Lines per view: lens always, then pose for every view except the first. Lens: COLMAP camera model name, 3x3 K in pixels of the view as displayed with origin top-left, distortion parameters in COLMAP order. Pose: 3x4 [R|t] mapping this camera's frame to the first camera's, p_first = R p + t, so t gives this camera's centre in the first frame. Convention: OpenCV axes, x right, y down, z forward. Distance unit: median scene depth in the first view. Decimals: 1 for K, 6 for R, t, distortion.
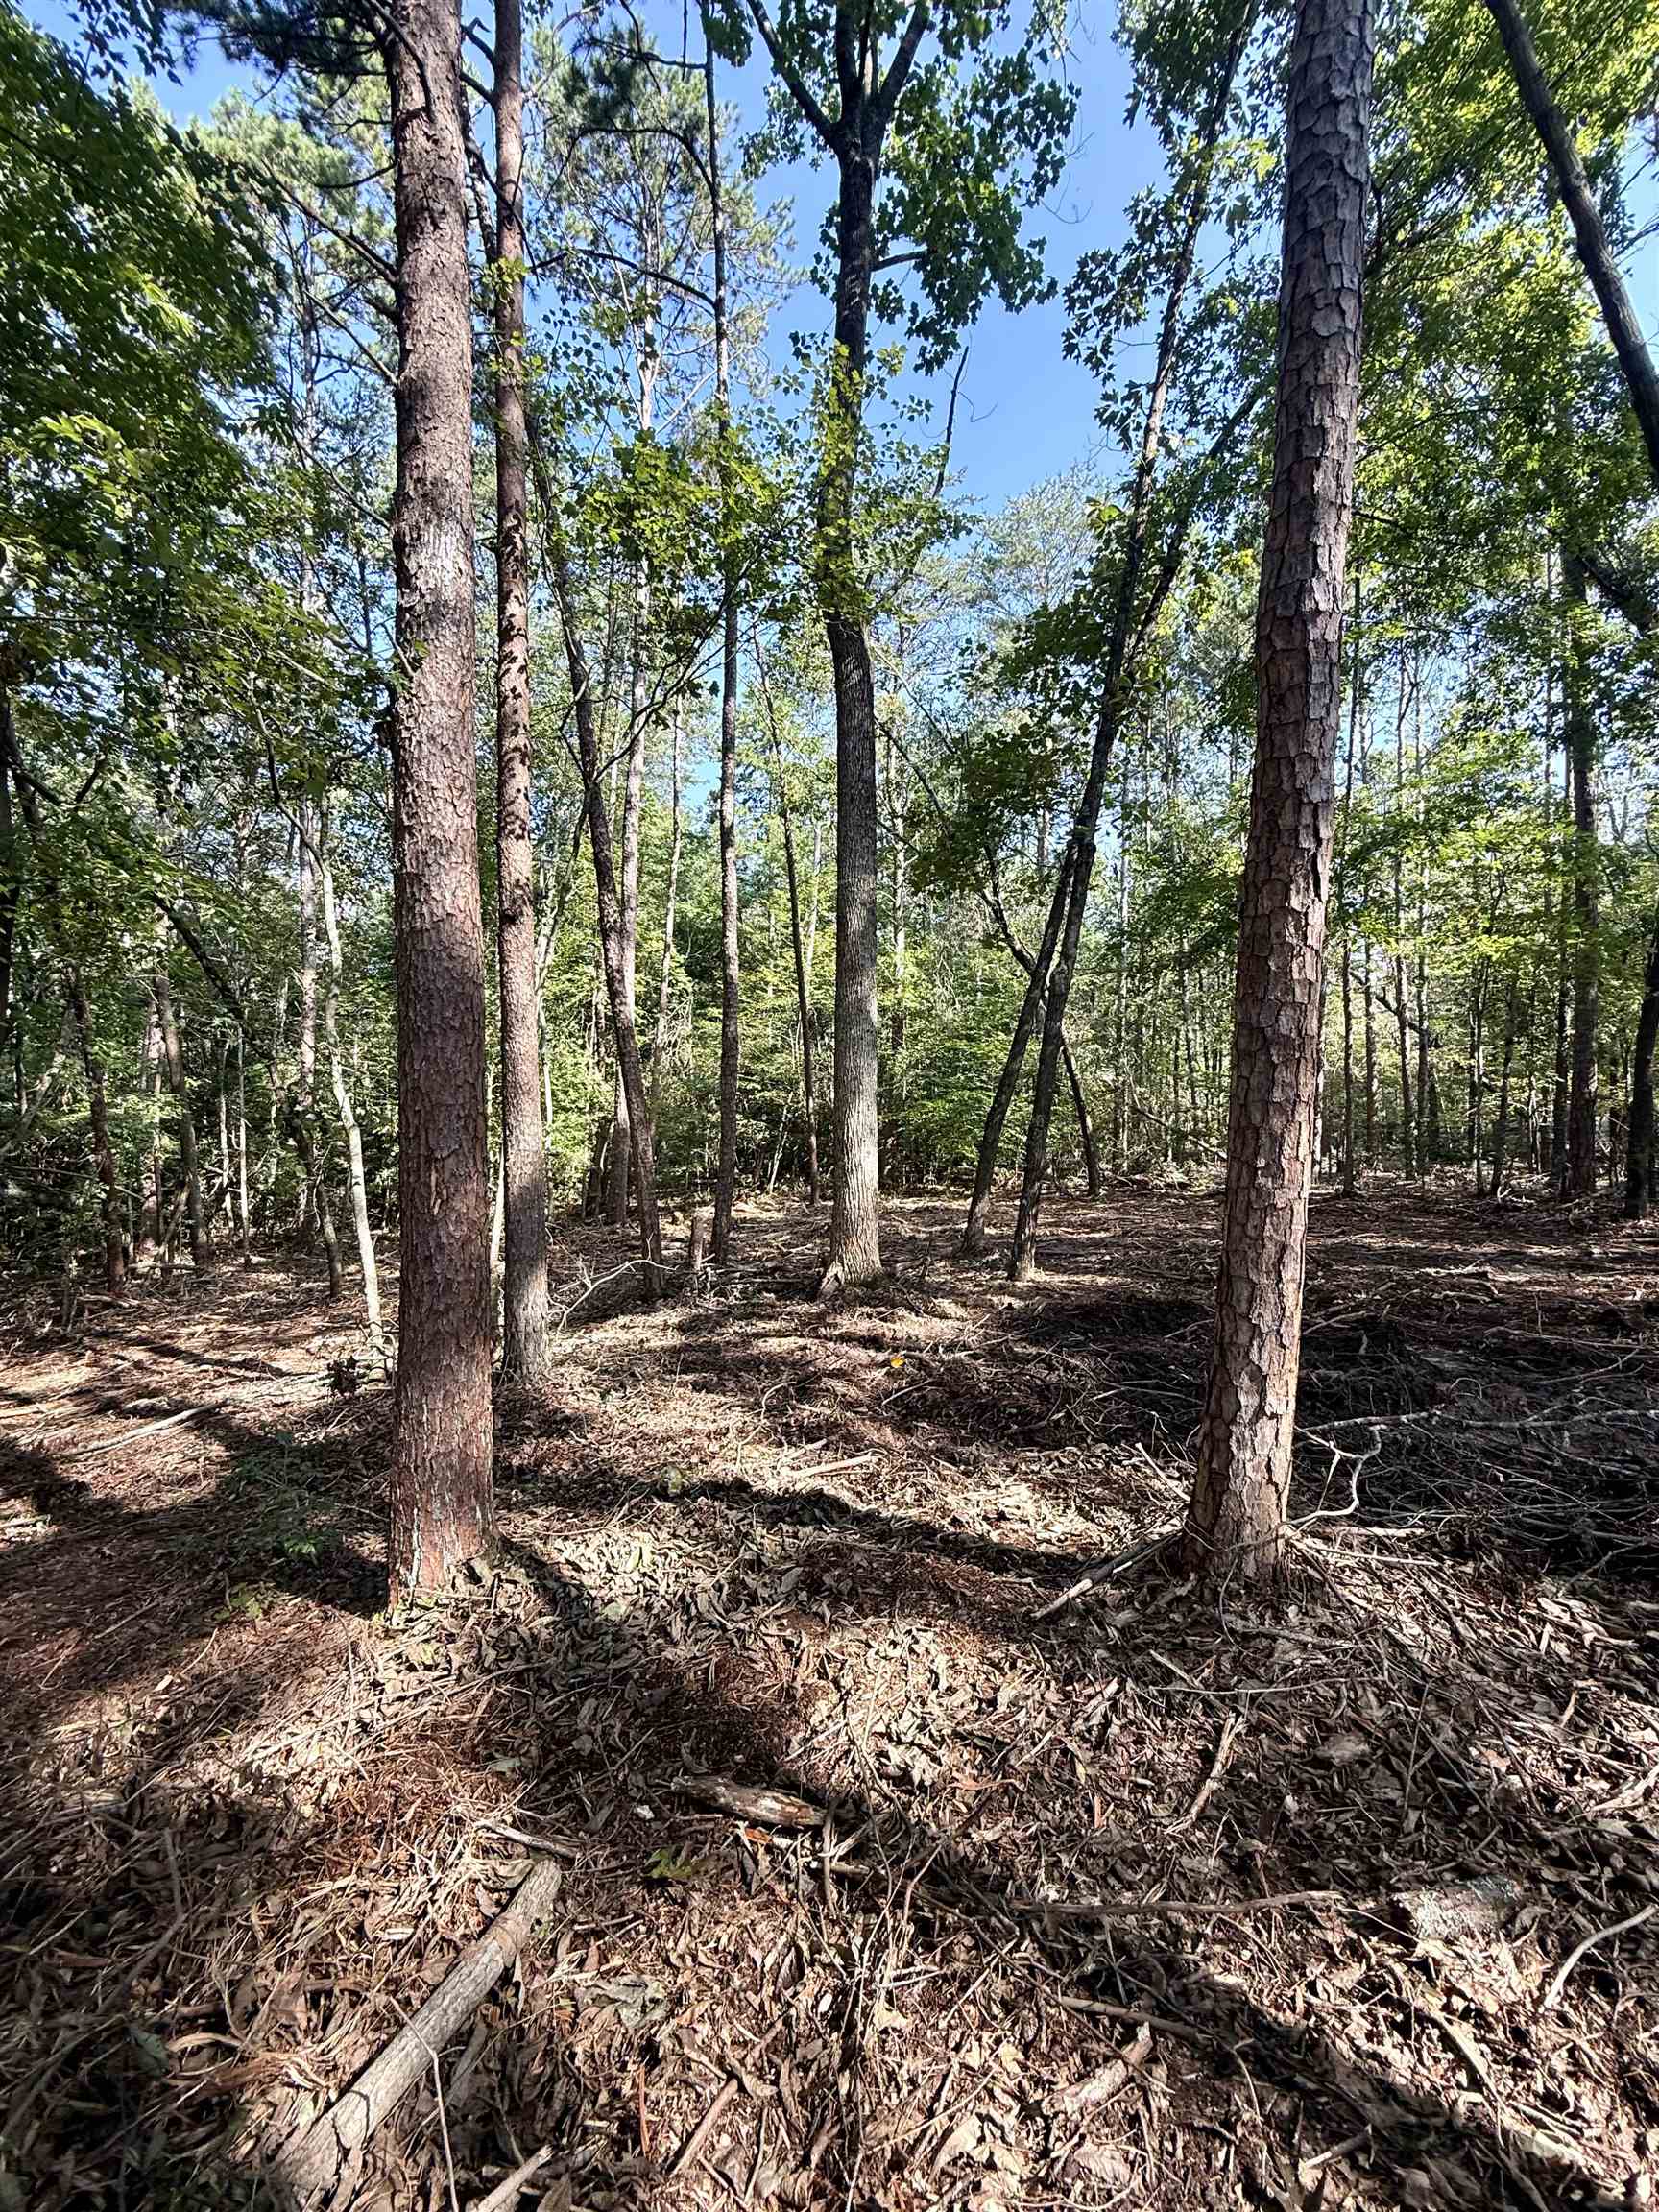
lens RADIAL K [[883.4, 0, 830.7], [0, 883.4, 1106.3], [0, 0, 1]] dist [0.002072, -0.000402]
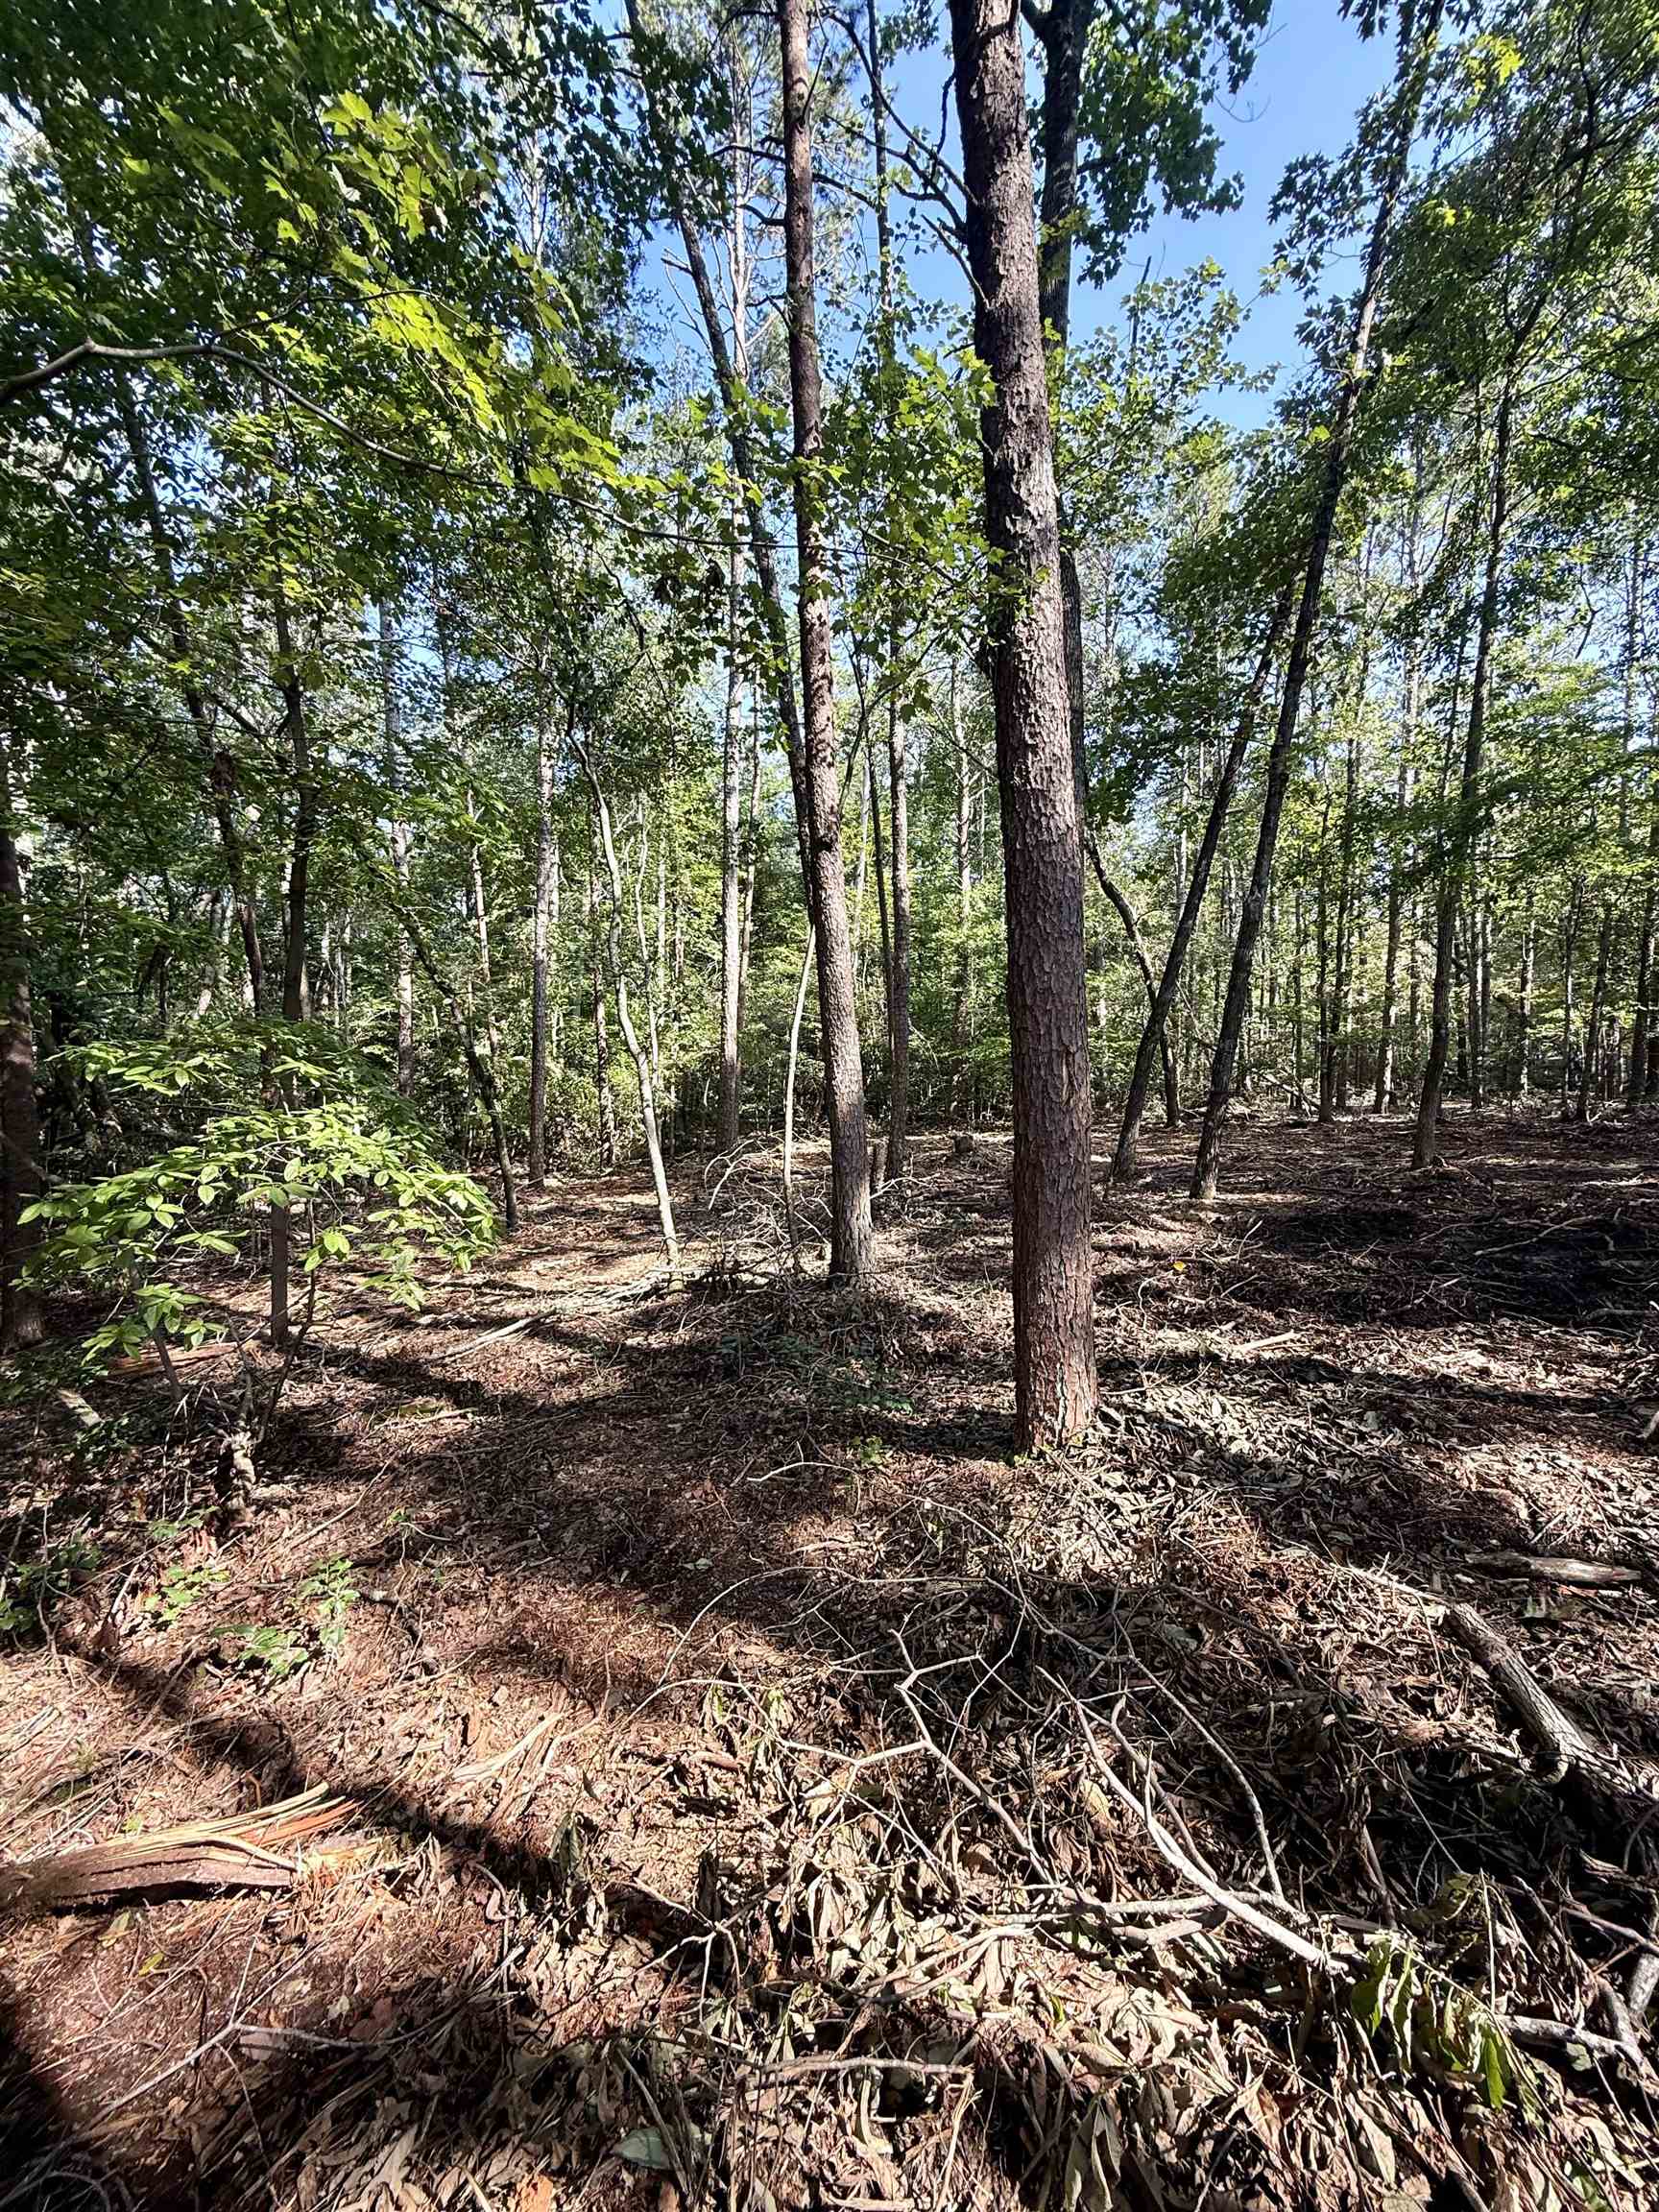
lens RADIAL K [[883.0, 0, 829.5], [0, 883.0, 1106.0], [0, 0, 1]] dist [-0.000288, 0.000624]
pose [[0.999748, -0.012047, 0.018927, -0.262927], [0.010845, 0.997991, 0.062414, 0.018269], [-0.019641, -0.062194, 0.997871, -0.033045]]
